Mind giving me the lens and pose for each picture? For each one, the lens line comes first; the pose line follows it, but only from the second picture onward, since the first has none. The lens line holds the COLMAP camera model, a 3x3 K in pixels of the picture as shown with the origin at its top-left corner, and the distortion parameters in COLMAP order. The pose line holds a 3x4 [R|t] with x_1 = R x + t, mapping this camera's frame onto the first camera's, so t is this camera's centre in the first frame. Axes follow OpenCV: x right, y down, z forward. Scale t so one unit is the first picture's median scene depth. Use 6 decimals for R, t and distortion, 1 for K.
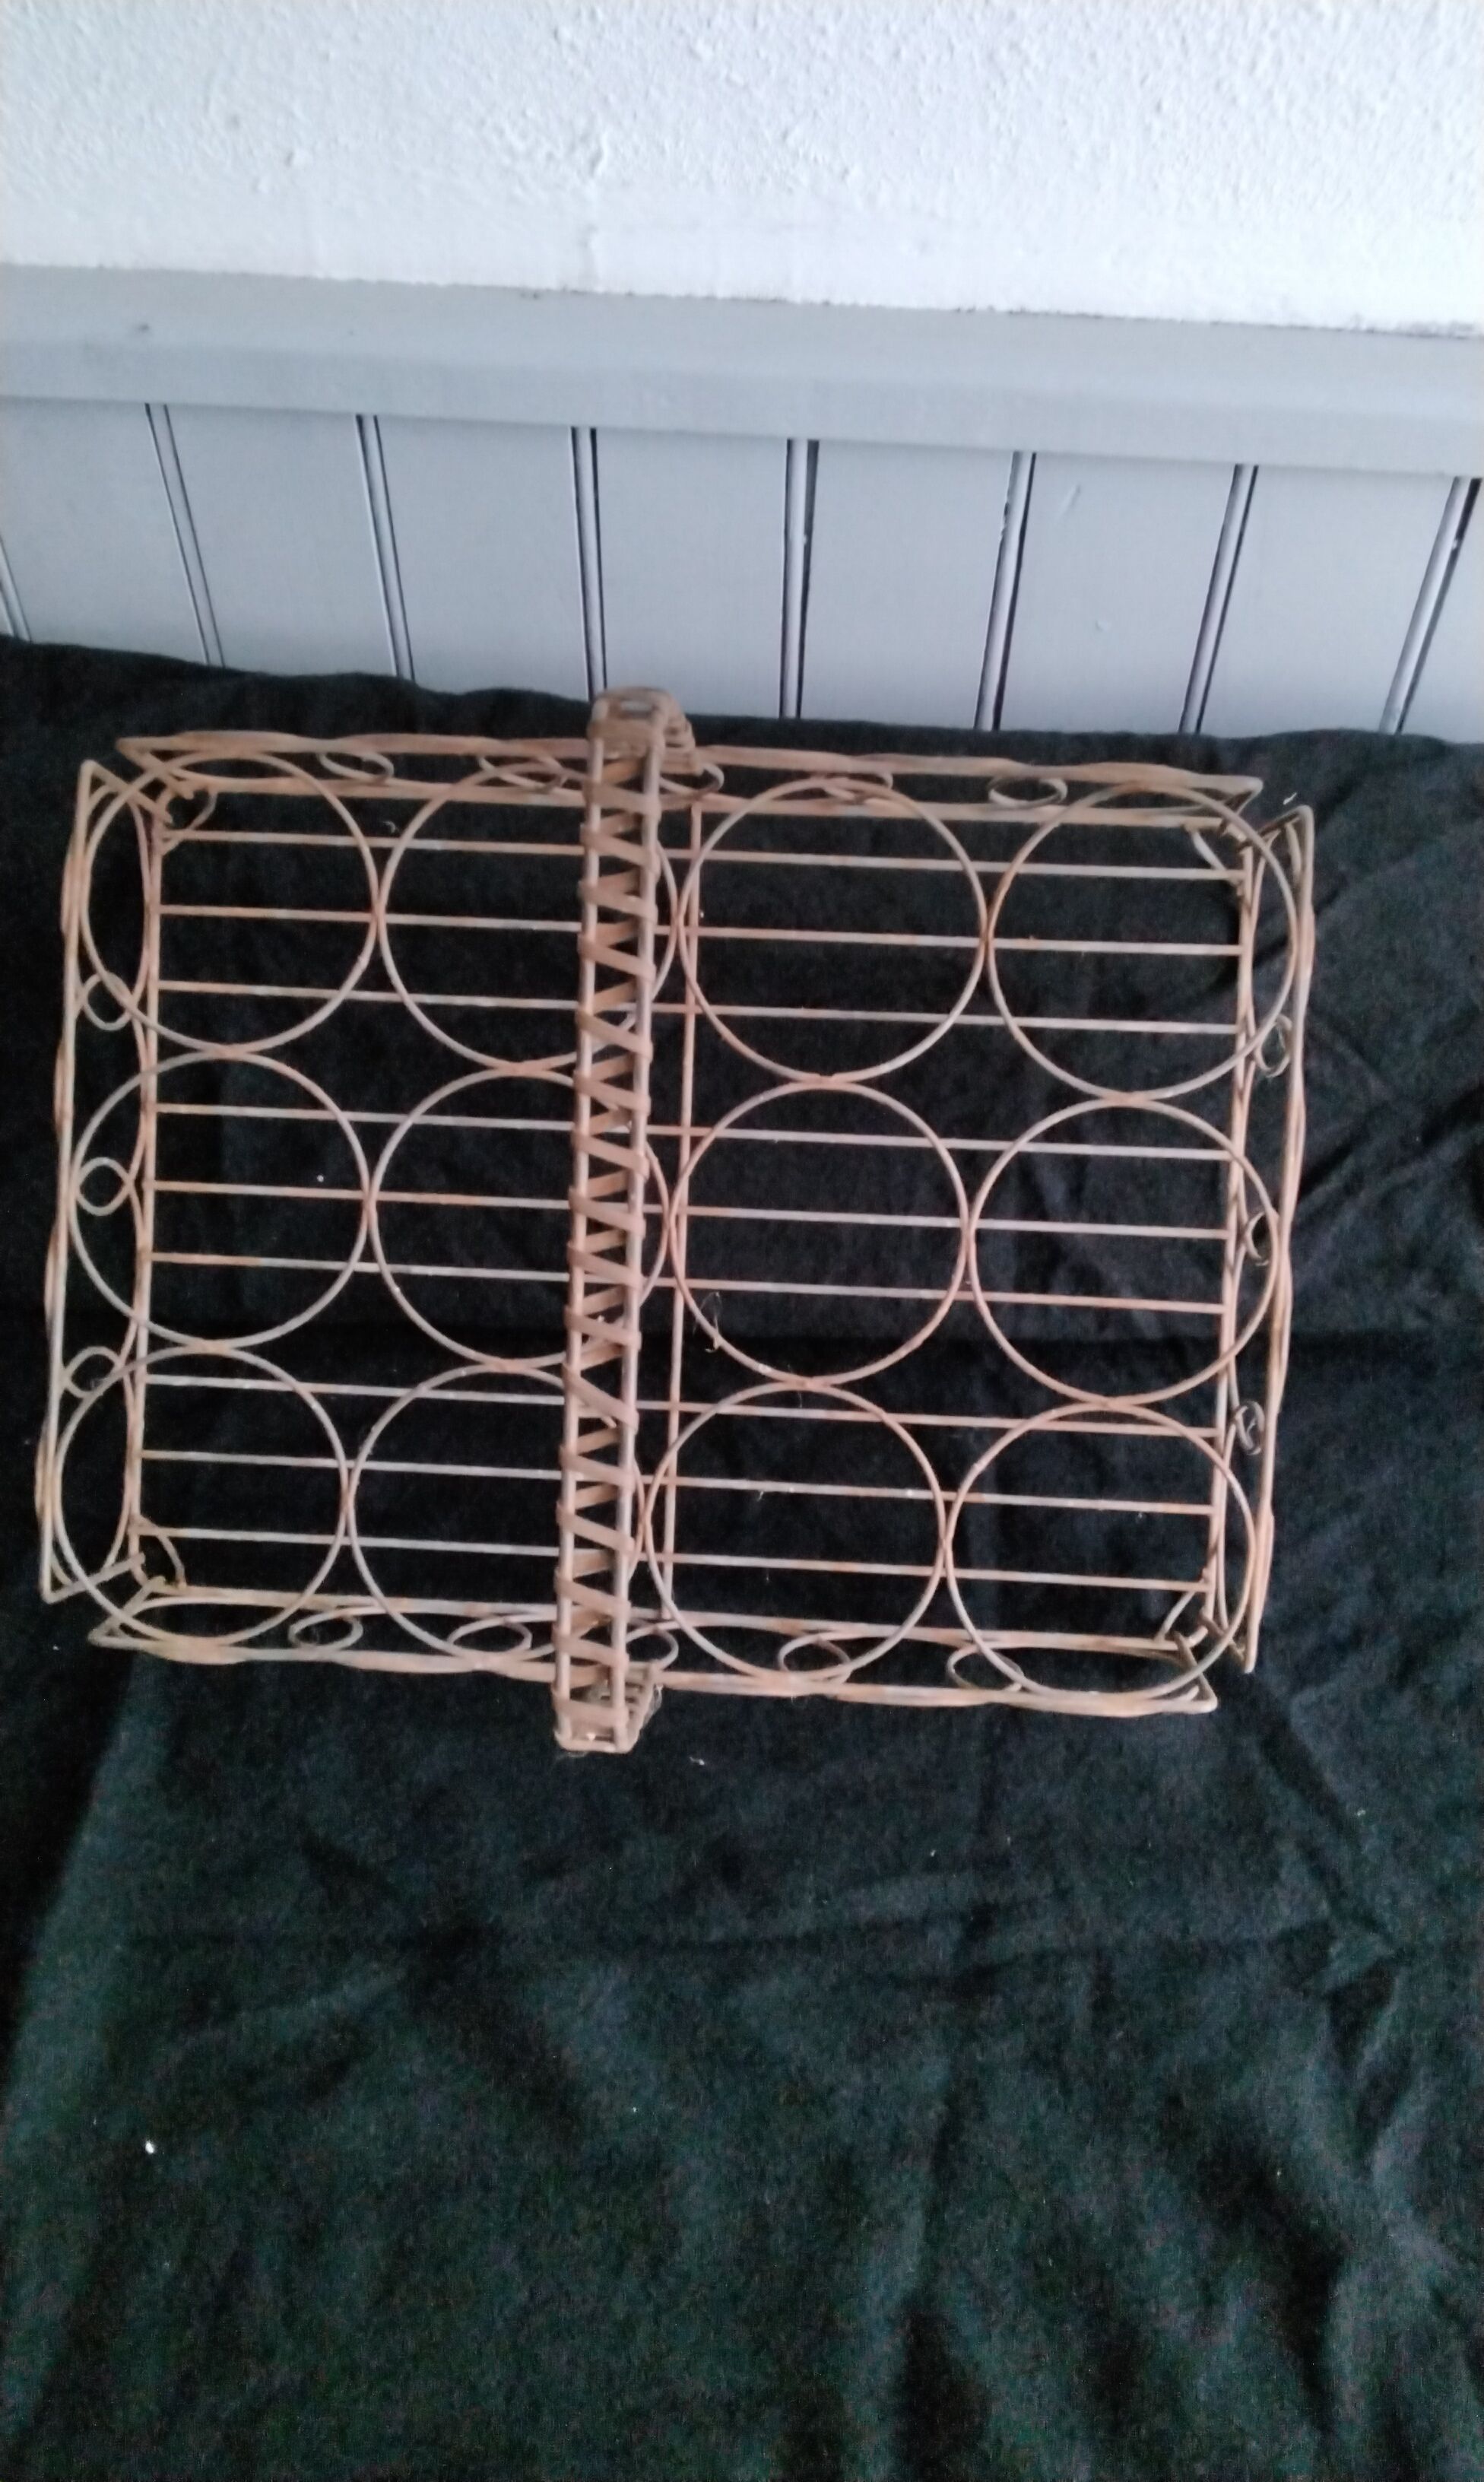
lens RADIAL K [[1987.1, 0, 723.5], [0, 1987.1, 1233.4], [0, 0, 1]] dist [0.009106, -0.046032]
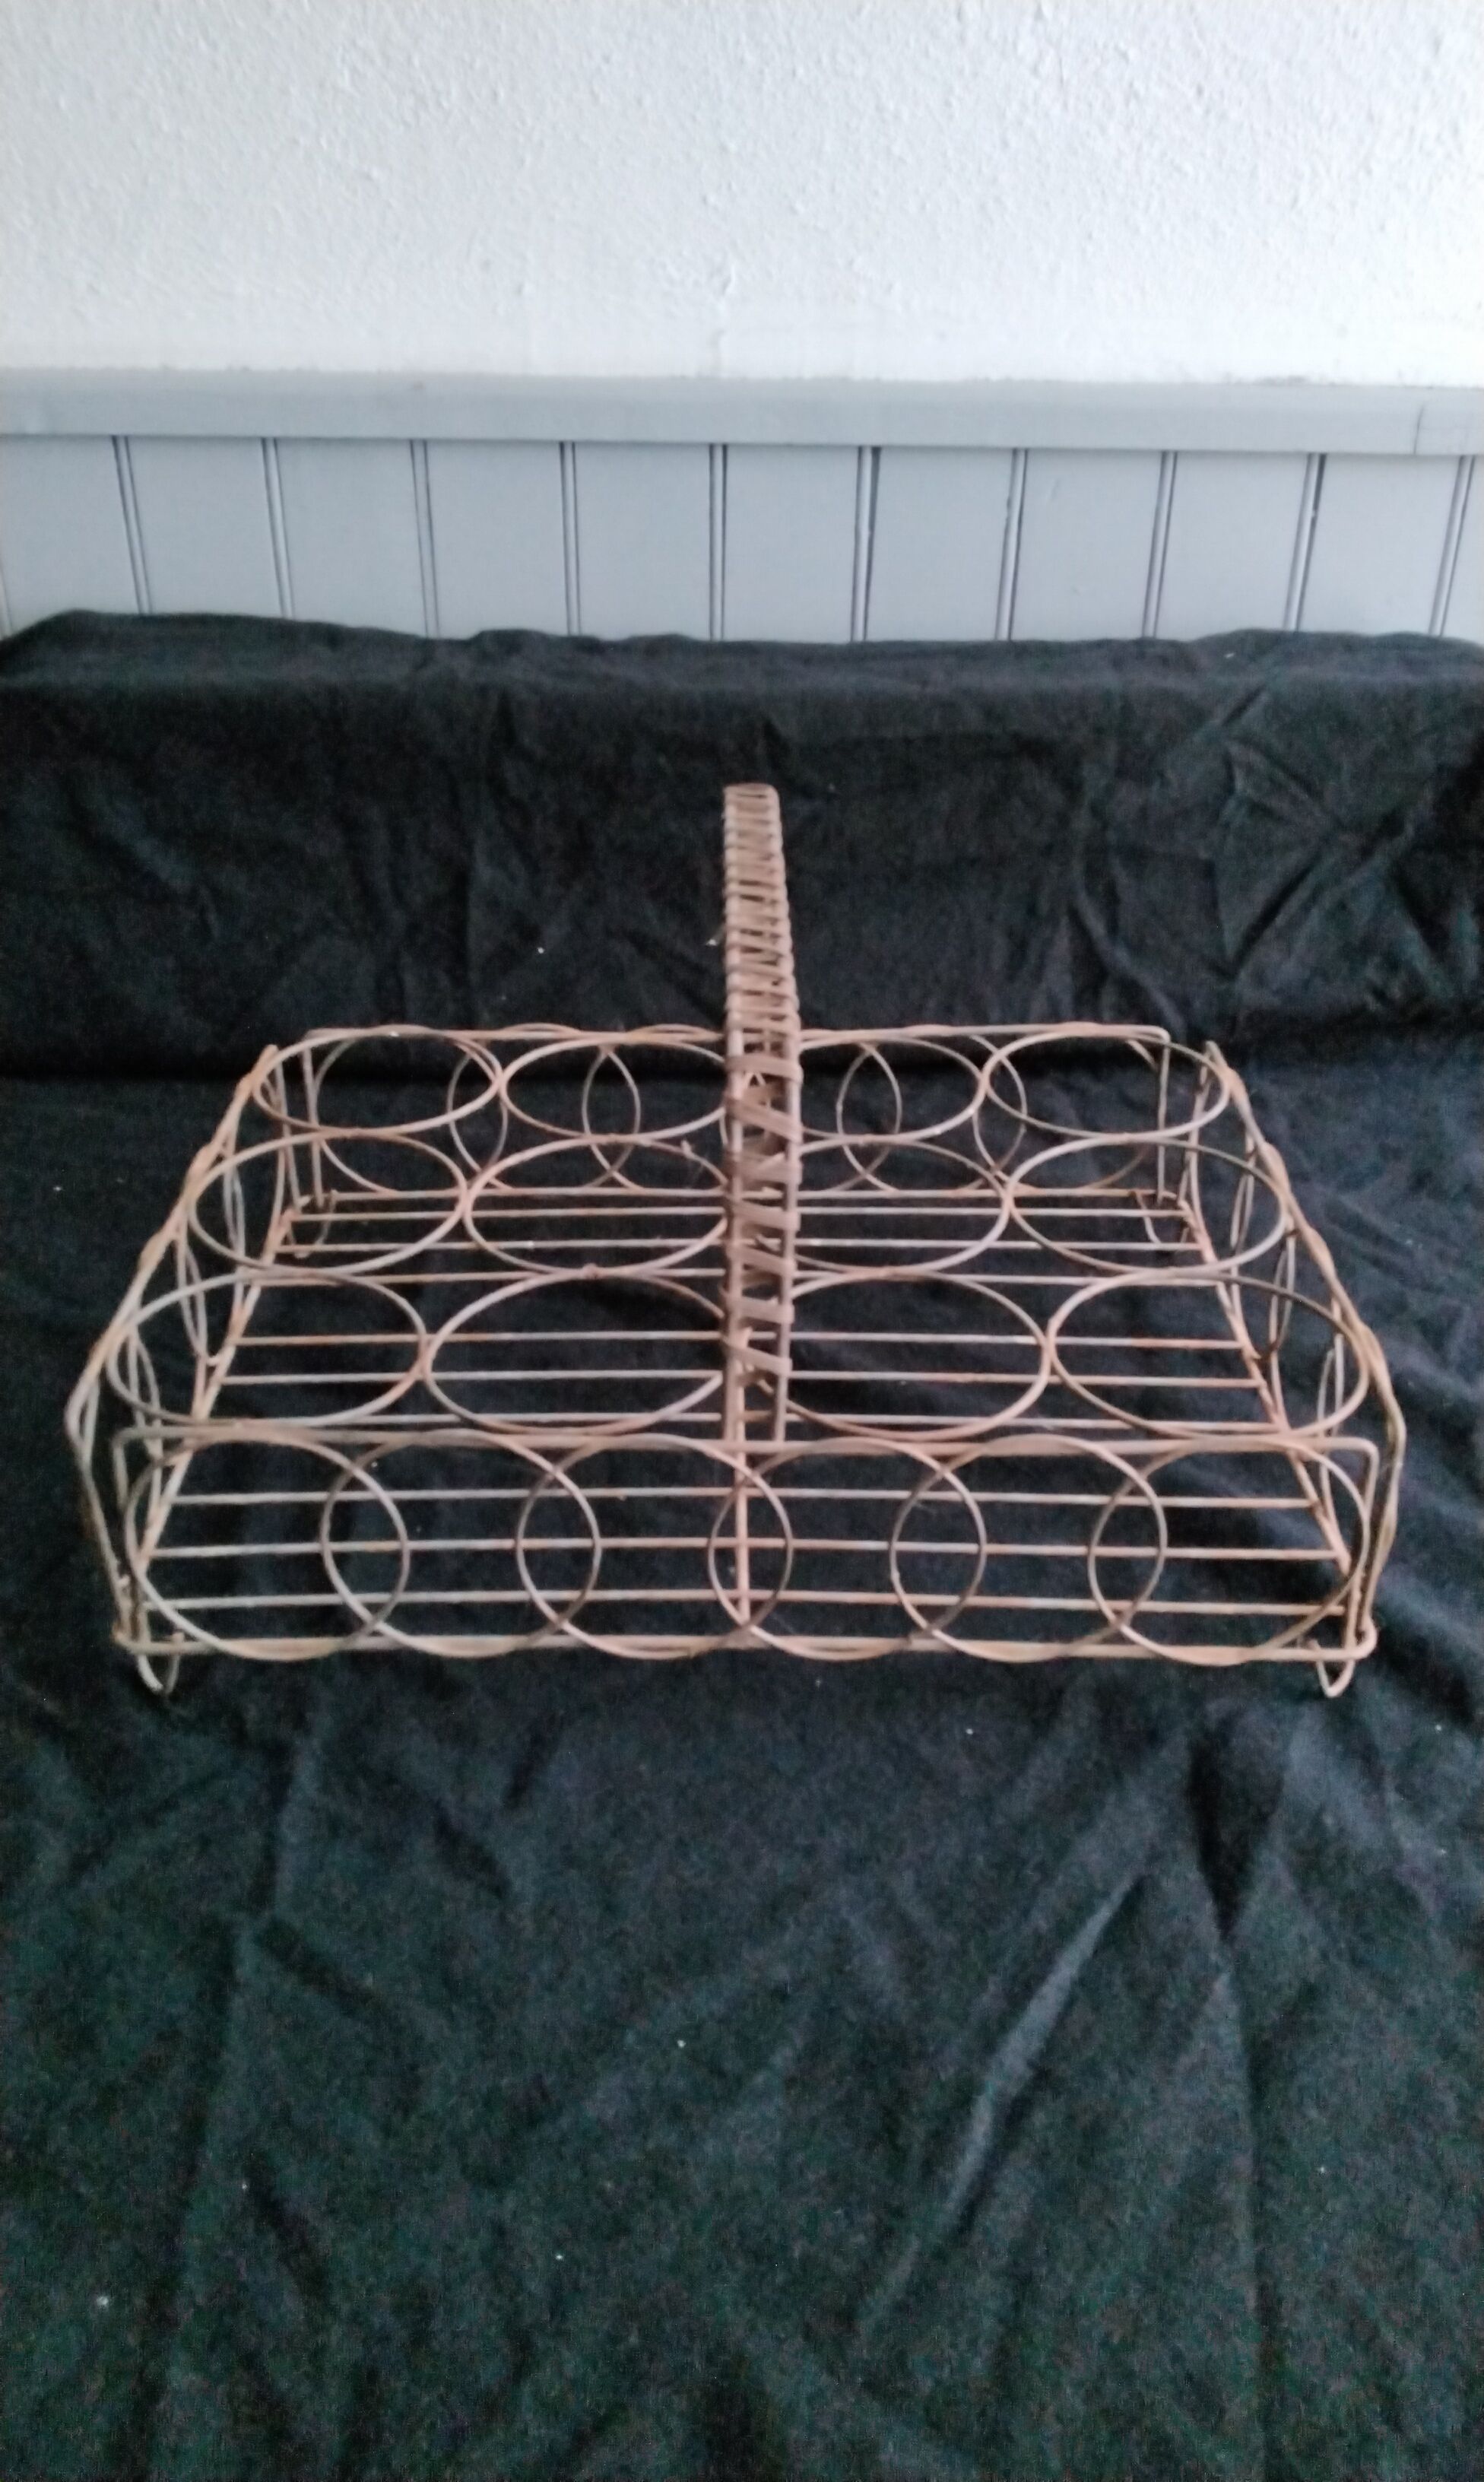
lens RADIAL K [[1987.1, 0, 720.7], [0, 1987.1, 1254.4], [0, 0, 1]] dist [0.009106, -0.046032]
pose [[0.996568, -0.034978, 0.075026, -0.216101], [0.058397, 0.939443, -0.337693, 0.695928], [-0.058671, 0.340915, 0.938262, -0.182352]]
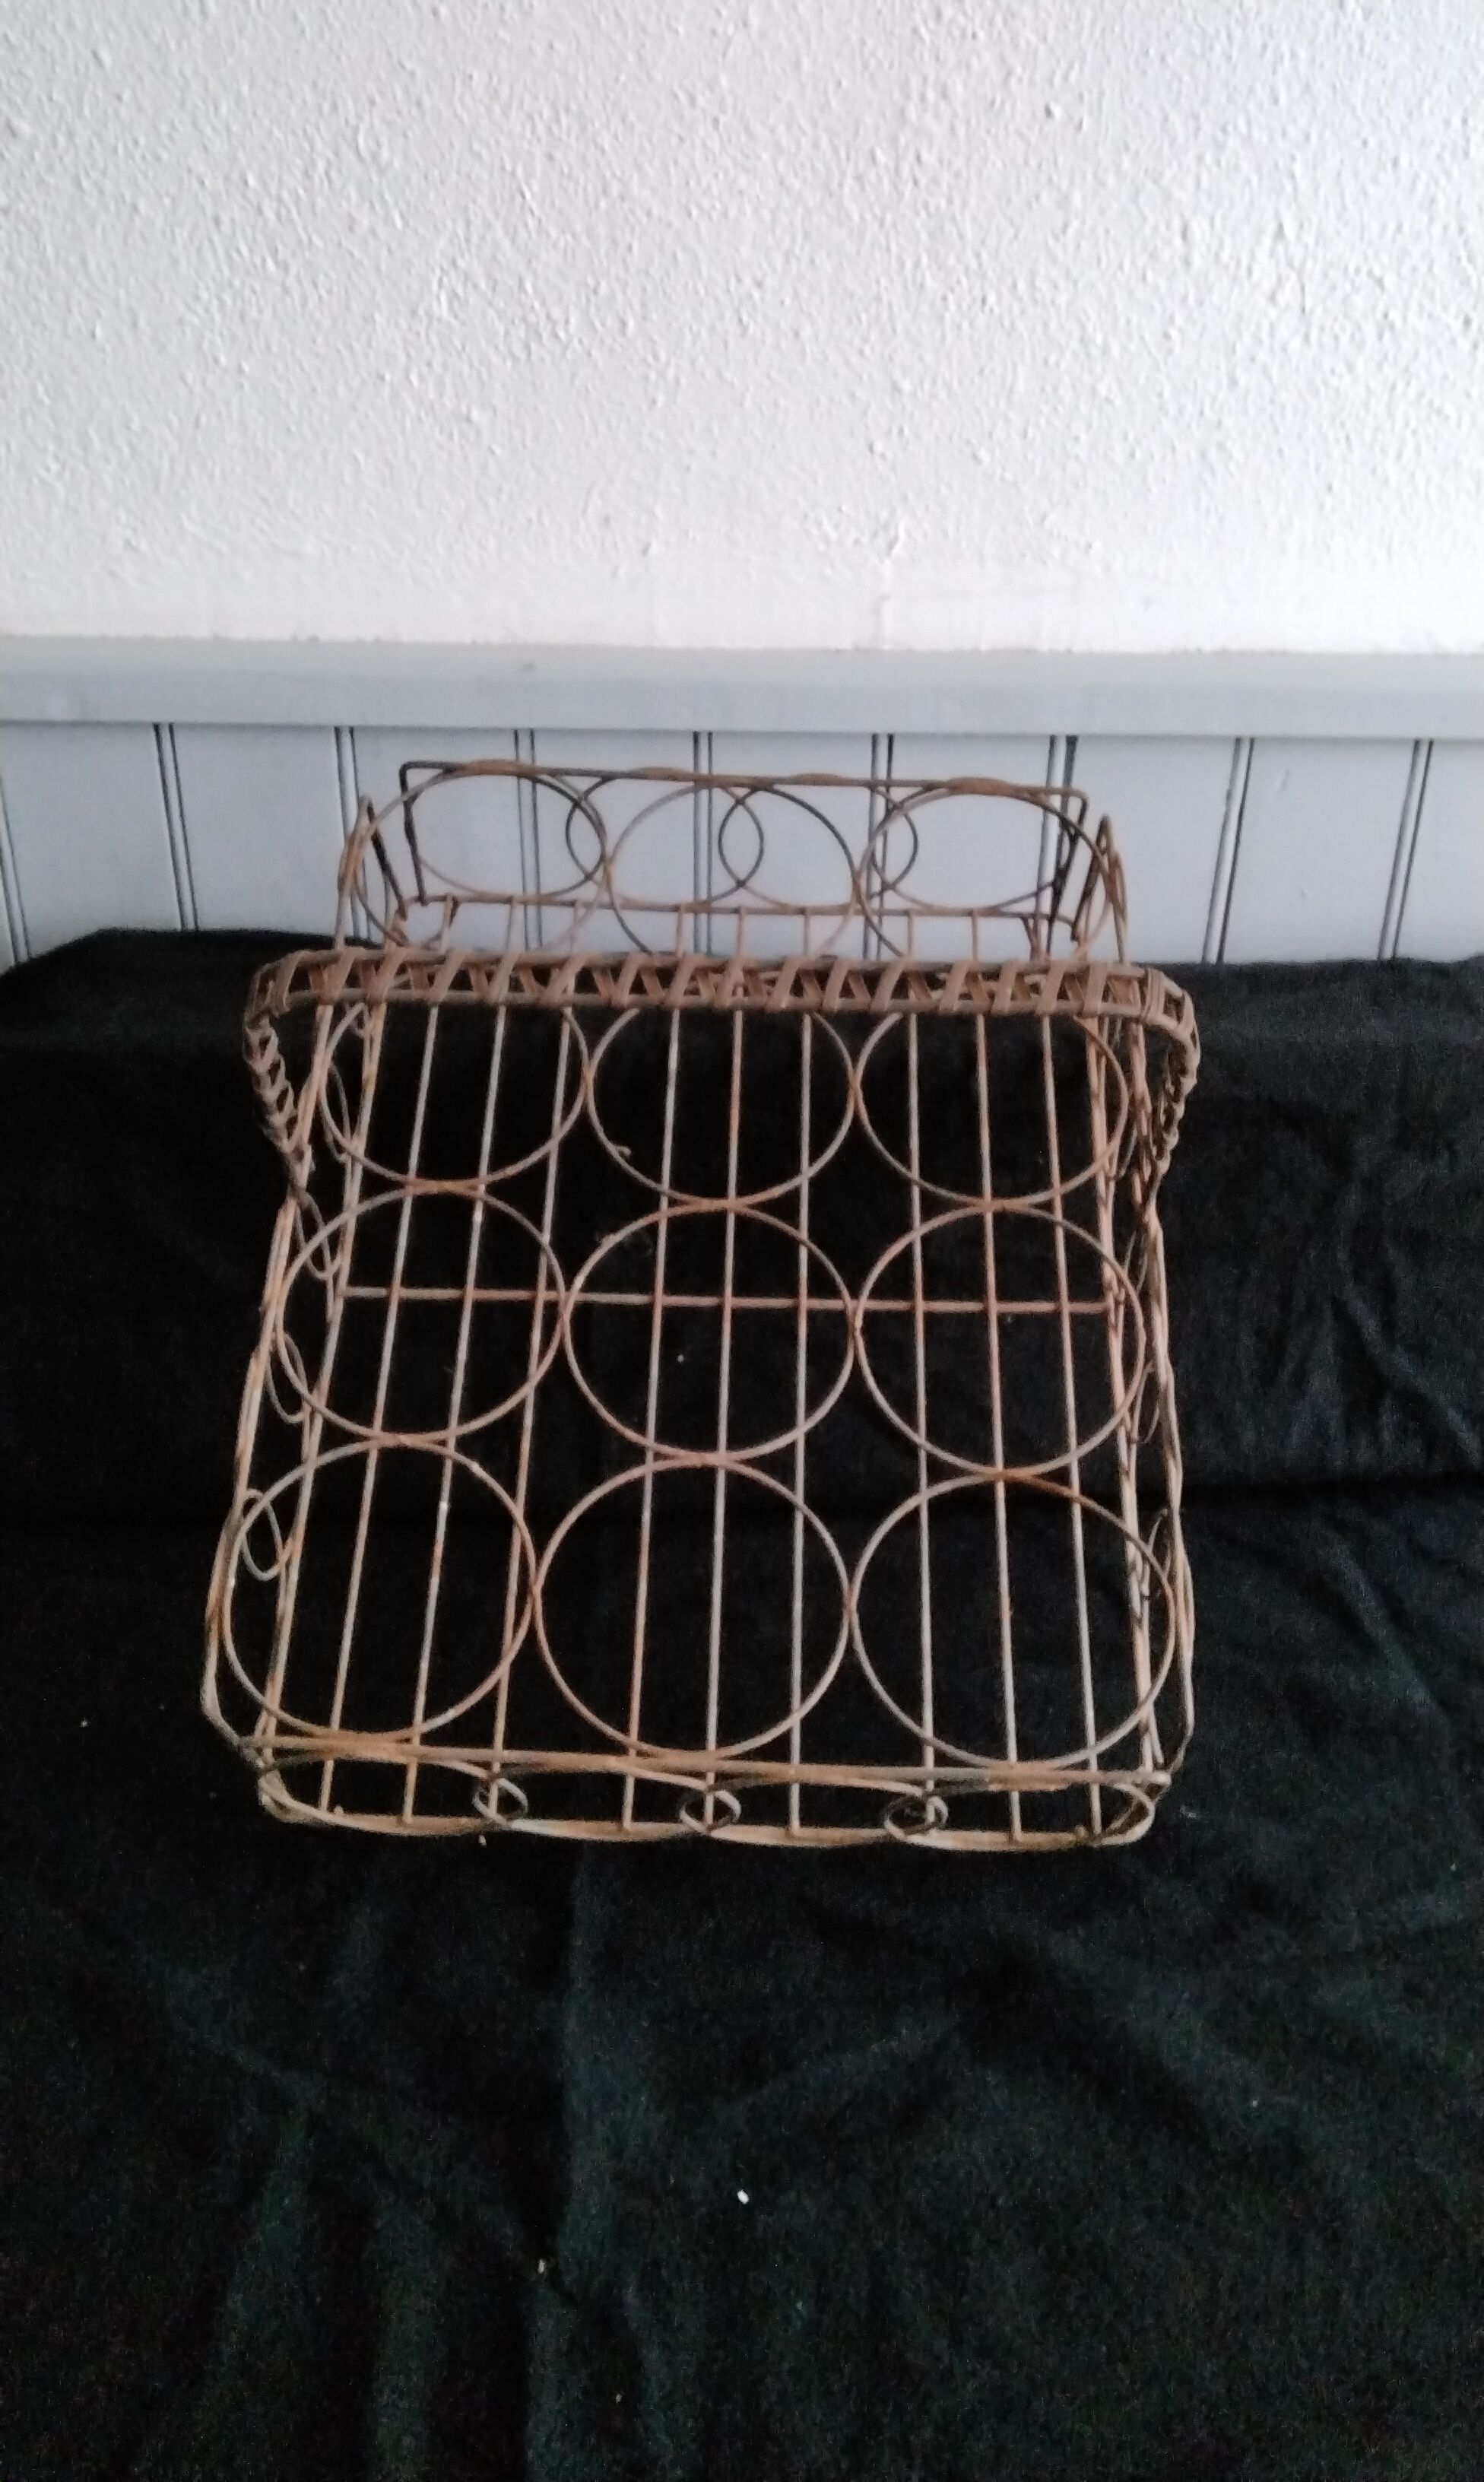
lens RADIAL K [[1987.1, 0, 689.0], [0, 1987.1, 1241.7], [0, 0, 1]] dist [0.009106, -0.046032]
pose [[0.995123, -0.038782, 0.090698, -0.339143], [0.070411, 0.923218, -0.377770, 0.358484], [-0.069083, 0.382314, 0.921447, 0.003764]]
